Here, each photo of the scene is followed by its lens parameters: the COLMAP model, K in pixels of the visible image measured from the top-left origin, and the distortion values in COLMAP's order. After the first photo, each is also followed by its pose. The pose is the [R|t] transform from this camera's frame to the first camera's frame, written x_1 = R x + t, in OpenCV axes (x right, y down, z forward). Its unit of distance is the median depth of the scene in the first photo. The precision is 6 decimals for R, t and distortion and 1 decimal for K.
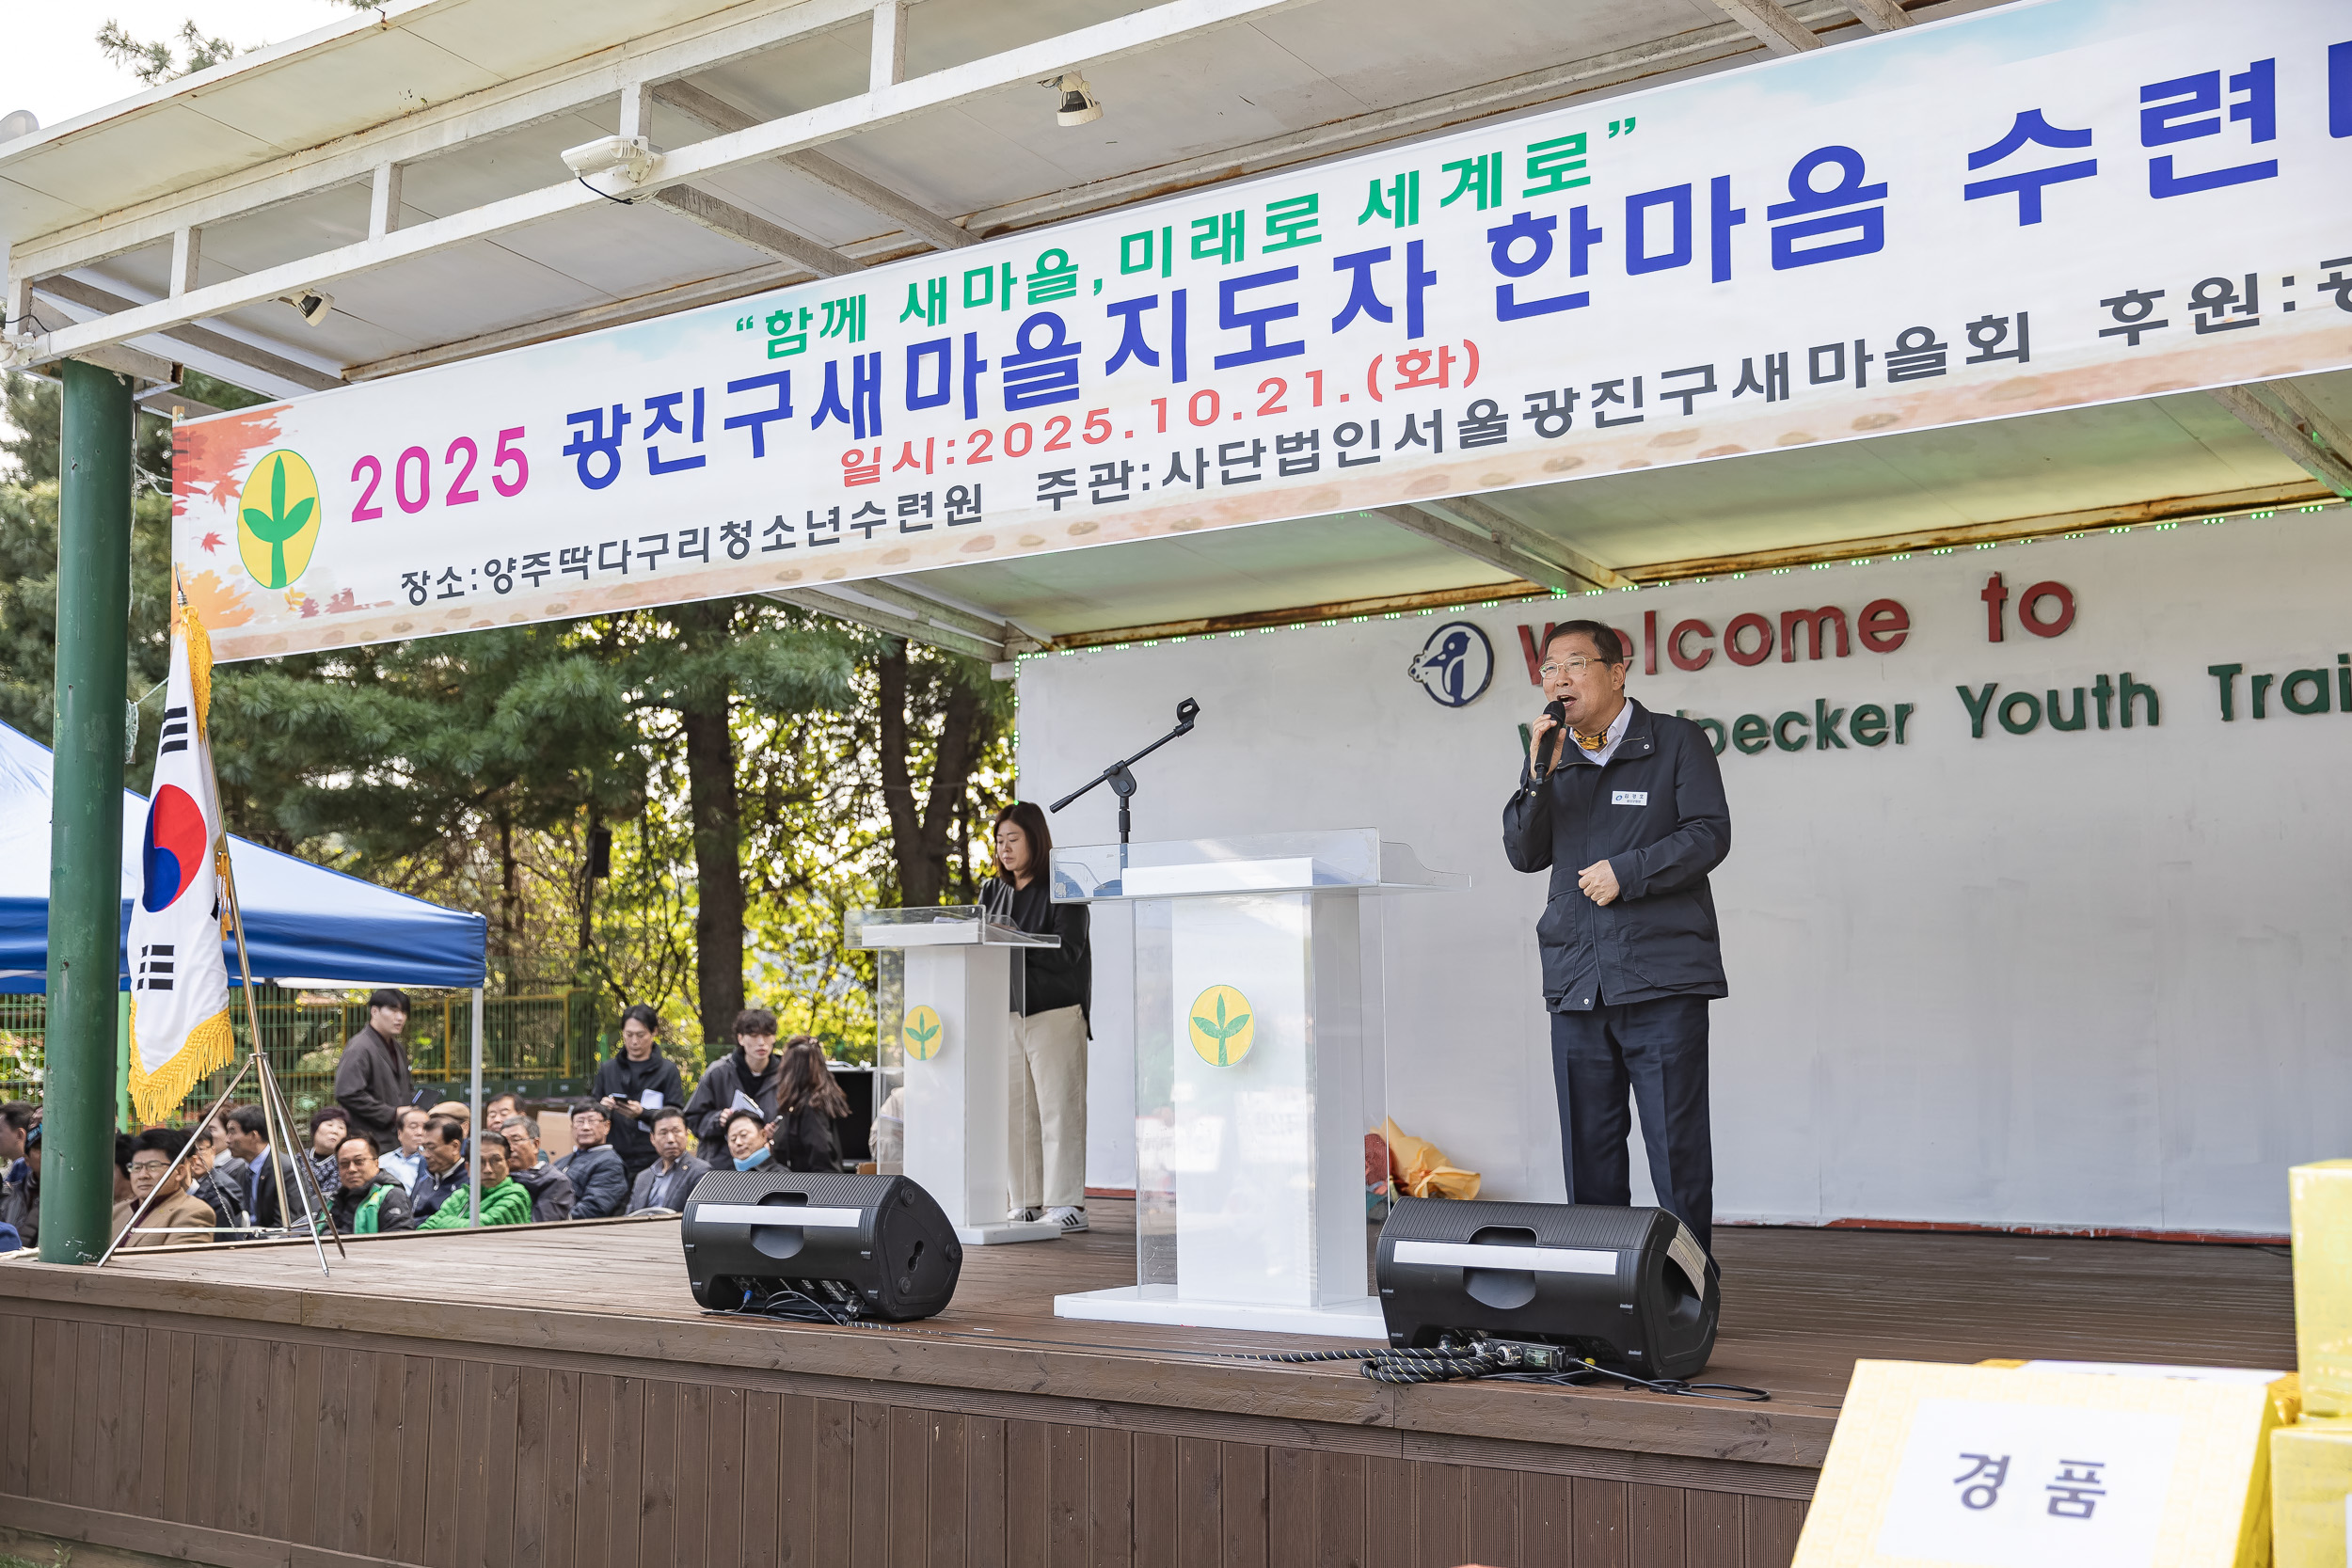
lens RADIAL K [[2846.7, 0, 1187.9], [0, 2846.7, 809.4], [0, 0, 1]] dist [0.043394, 0.031226]
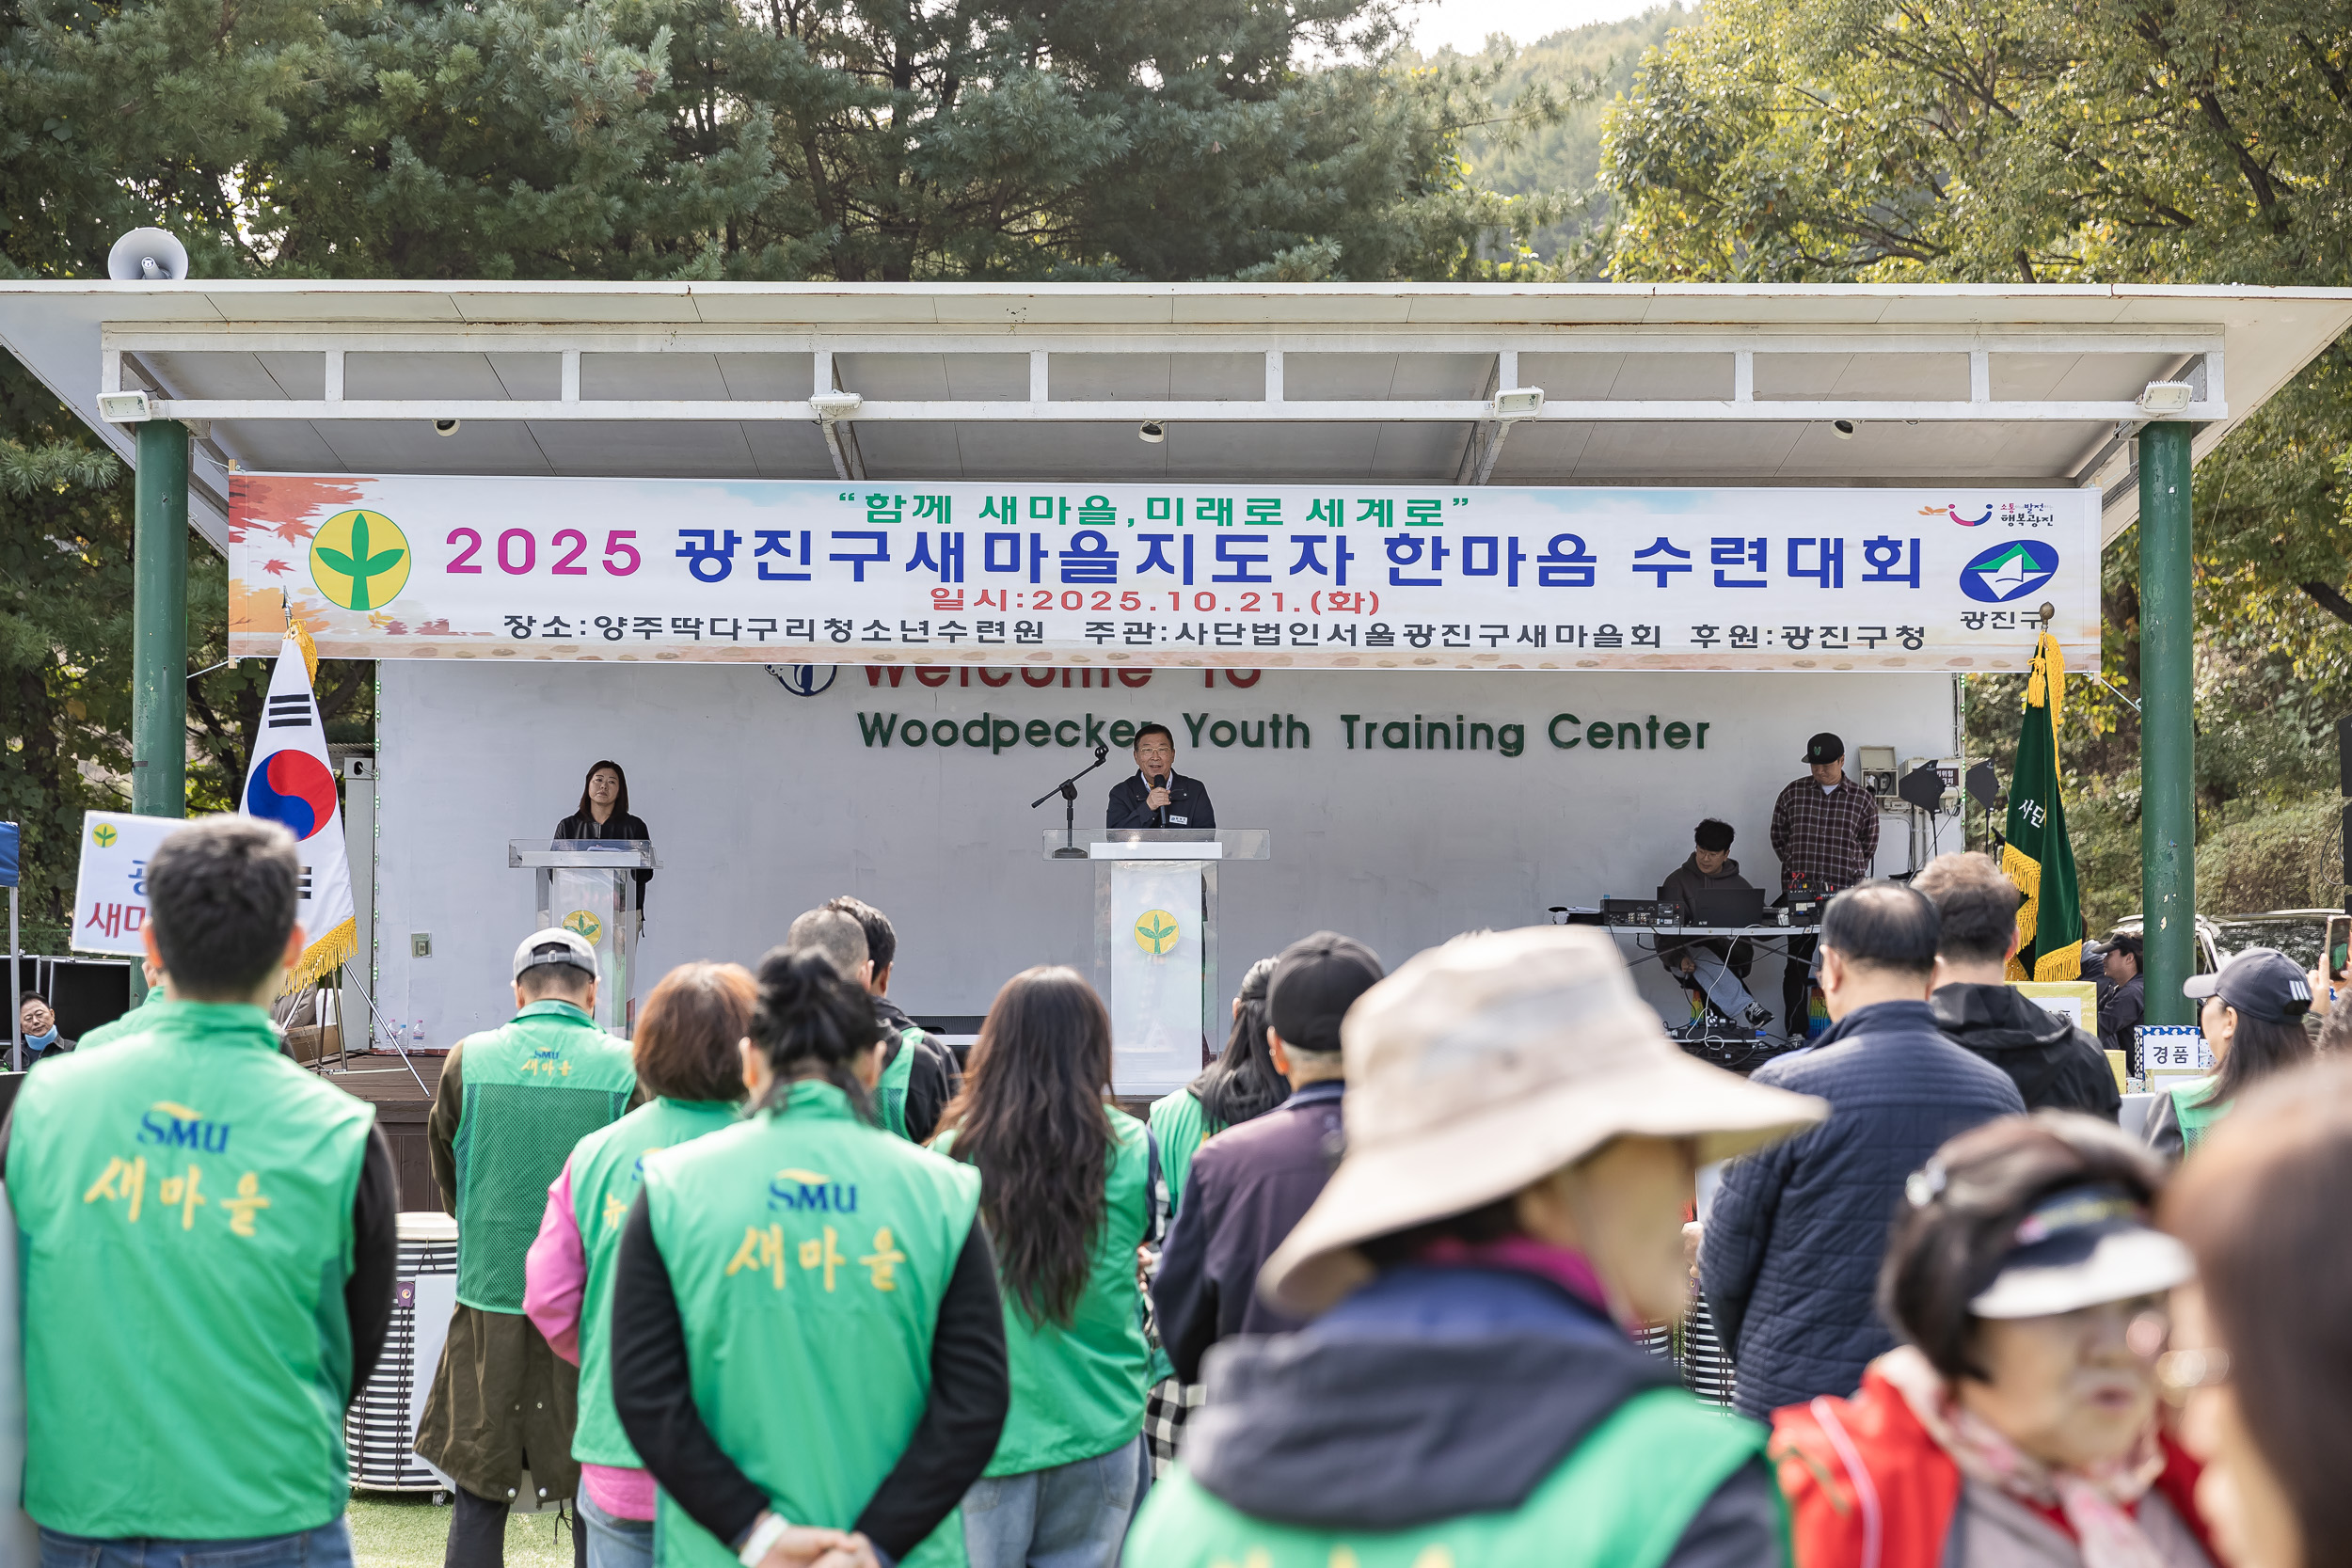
lens RADIAL K [[3694.4, 0, 1176.0], [0, 3694.4, 784.0], [0, 0, 1]] dist [0.109893, -0.006668]
pose [[0.779832, 0.031030, 0.625219, -1.437789], [-0.057212, 0.998123, 0.021823, -0.069831], [-0.623369, -0.052789, 0.780144, -0.833597]]
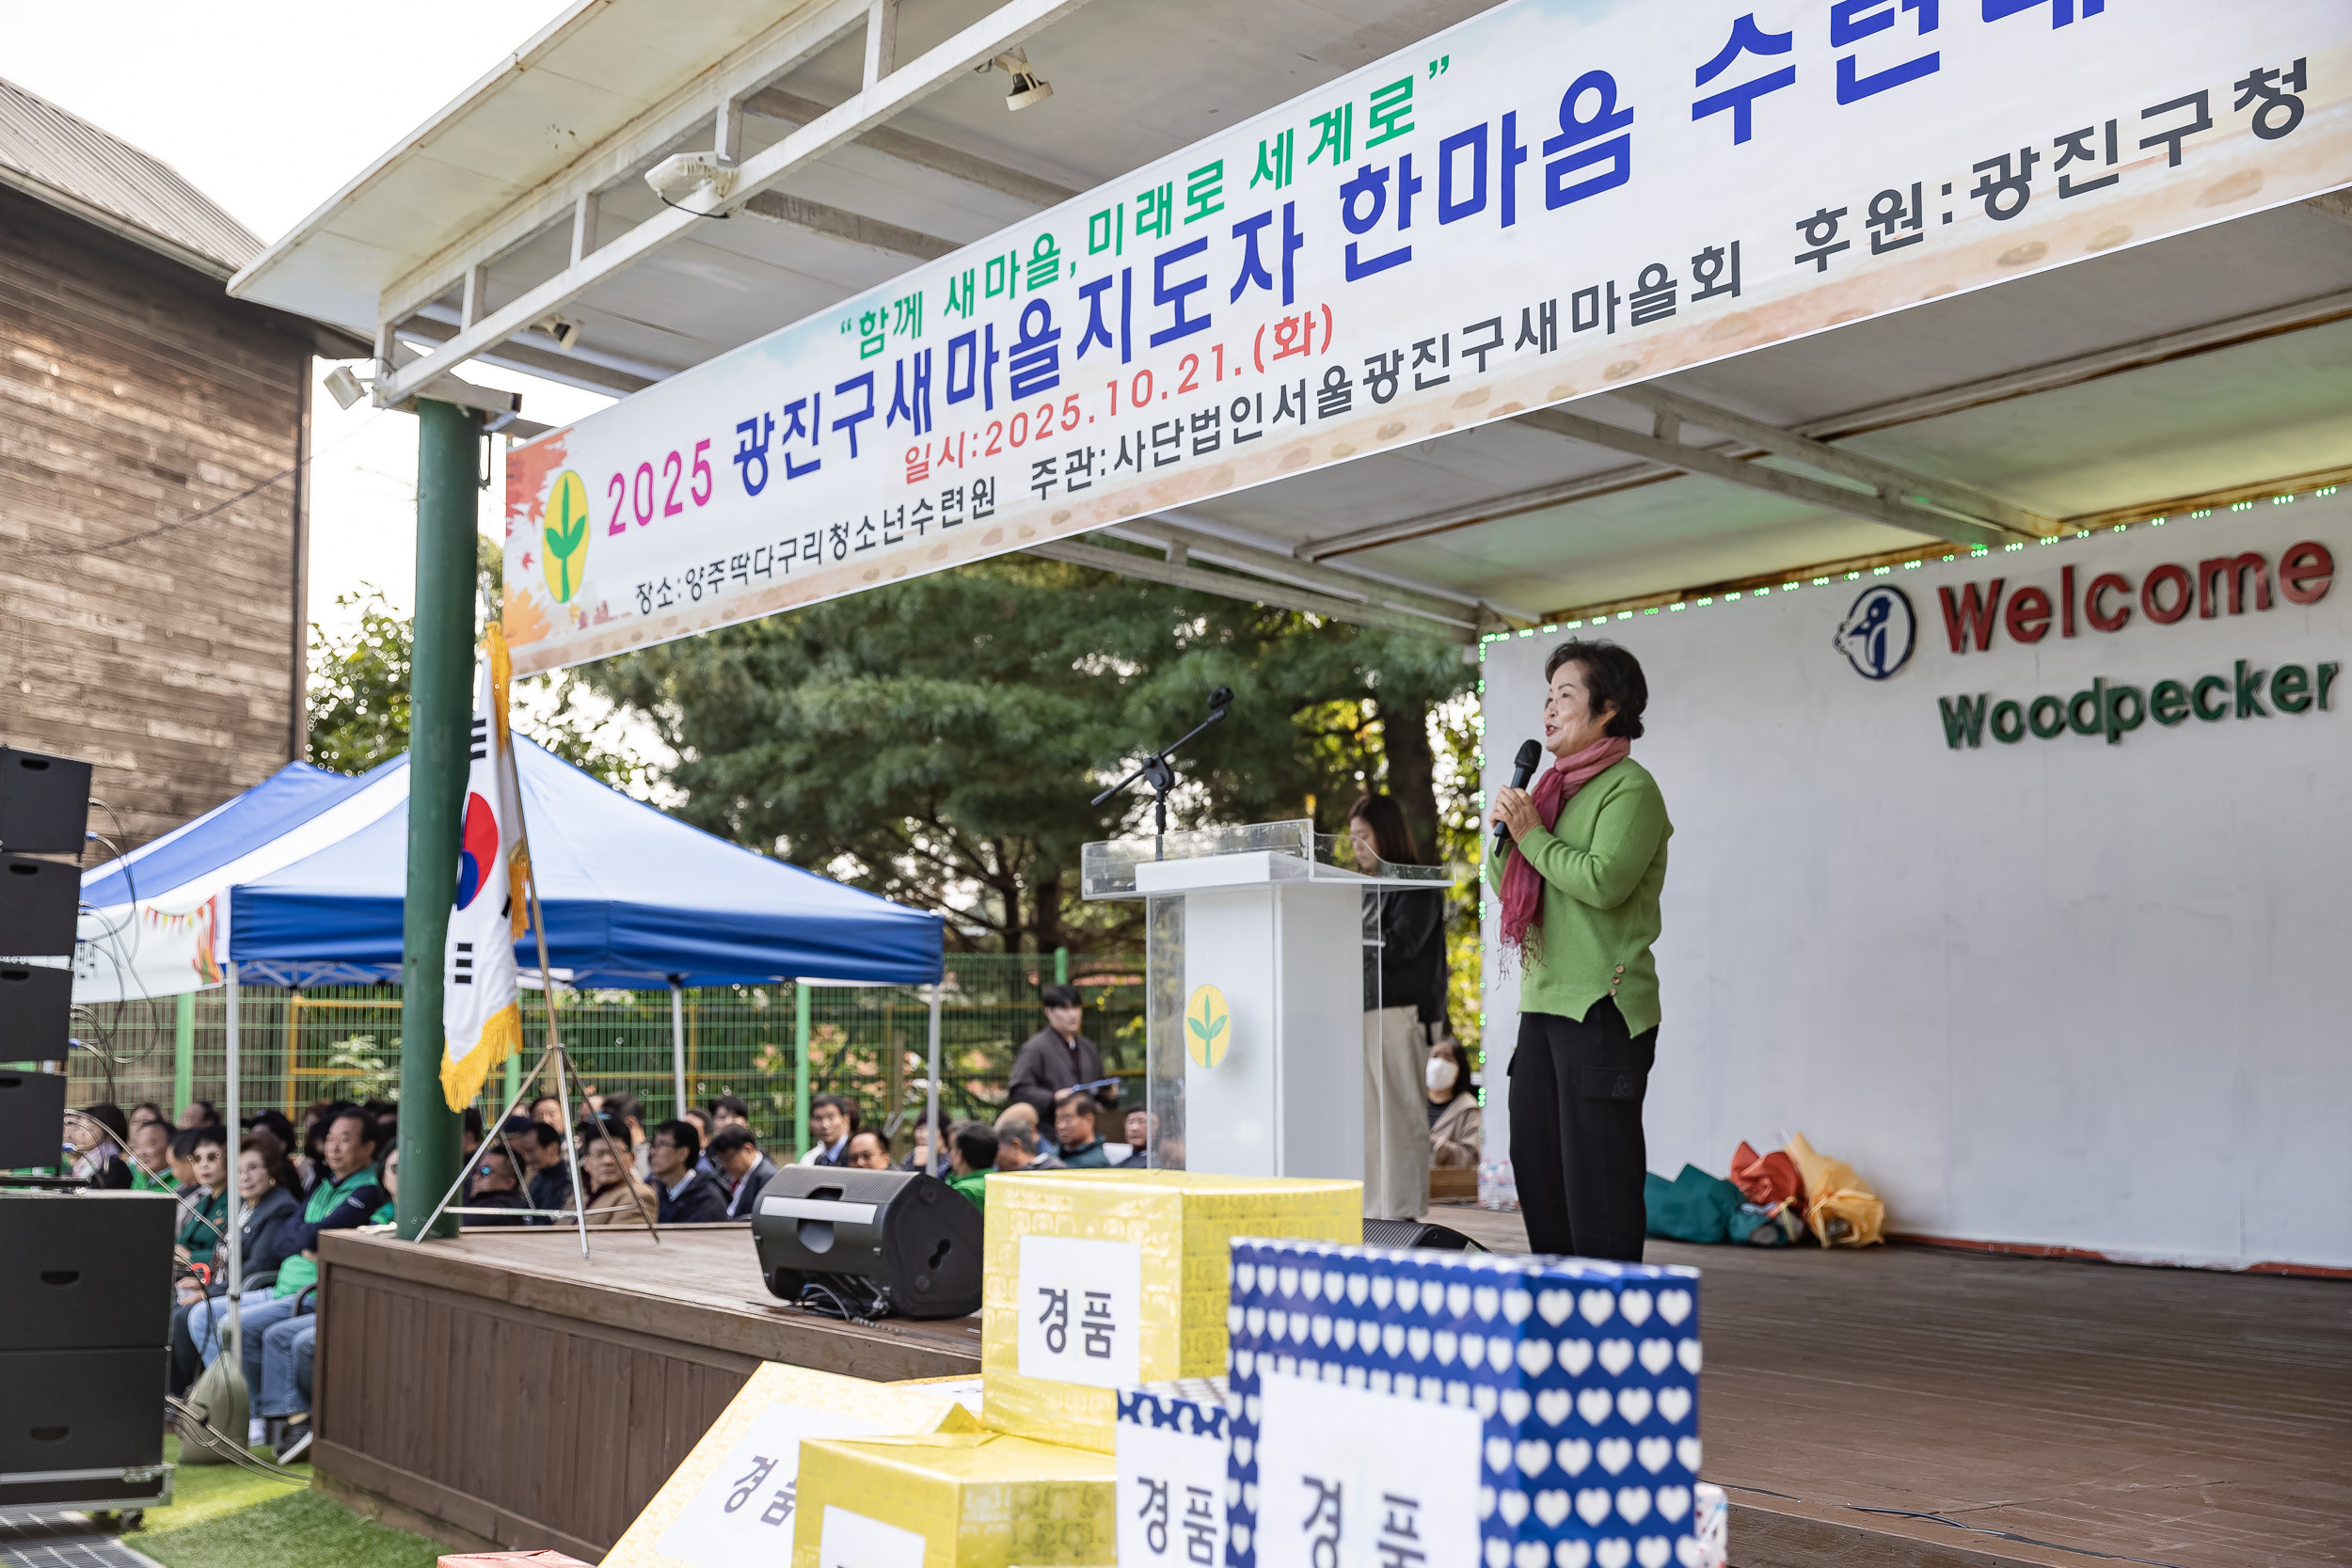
lens RADIAL K [[3052.0, 0, 1198.8], [0, 3052.0, 815.4], [0, 0, 1]] dist [0.059325, 0.026909]
pose [[0.941614, -0.013122, -0.336439, 0.352804], [0.014848, 0.999887, 0.002556, 0.001834], [0.336367, -0.007402, 0.941702, 0.024763]]
